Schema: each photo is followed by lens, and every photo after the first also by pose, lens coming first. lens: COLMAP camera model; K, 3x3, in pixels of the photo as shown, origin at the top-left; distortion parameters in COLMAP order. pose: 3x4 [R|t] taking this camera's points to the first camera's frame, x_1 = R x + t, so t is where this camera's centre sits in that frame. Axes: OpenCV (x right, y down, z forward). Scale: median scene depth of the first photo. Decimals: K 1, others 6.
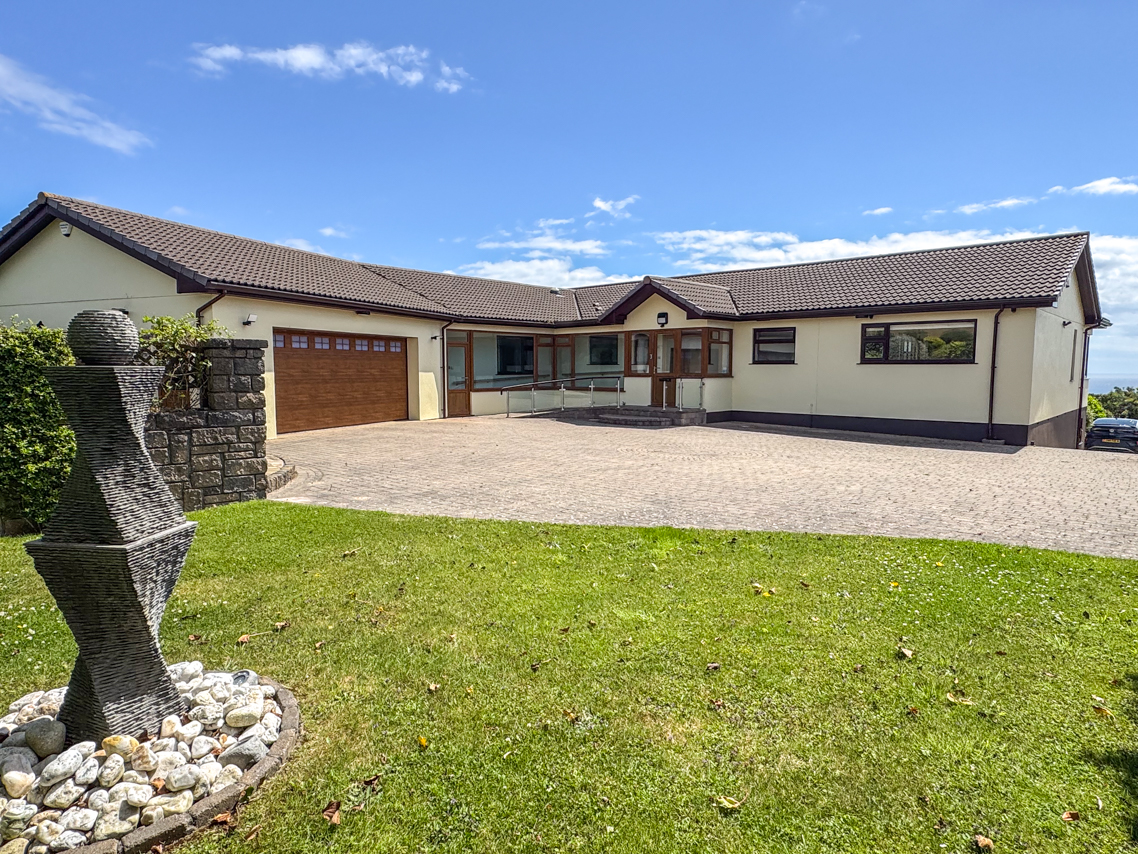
lens RADIAL K [[663.1, 0, 569.0], [0, 663.1, 427.0], [0, 0, 1]] dist [0.000579, 0.000012]
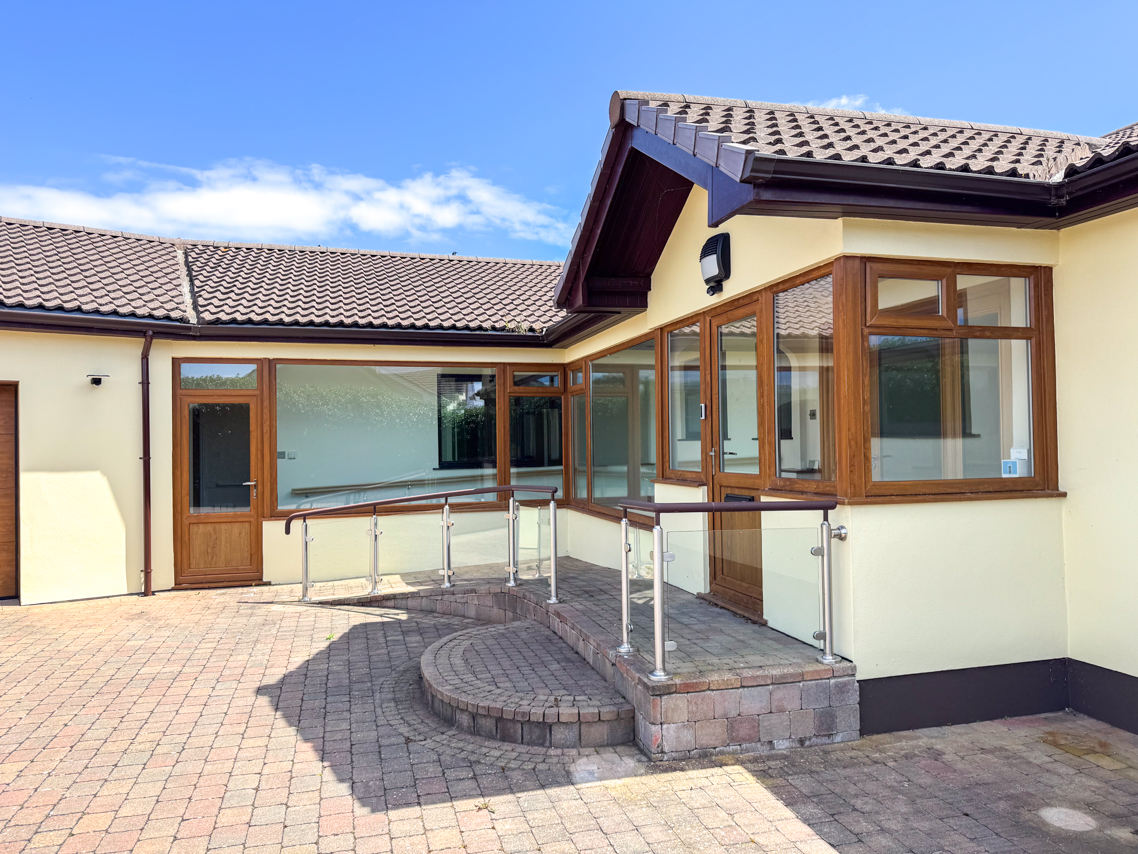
lens RADIAL K [[810.3, 0, 569.0], [0, 810.3, 427.0], [0, 0, 1]] dist [-0.003030, -0.000822]
pose [[0.856336, -0.025765, -0.515776, 0.249725], [-0.030574, 0.994473, -0.100438, -0.067457], [0.515513, 0.101778, 0.850816, 0.716601]]
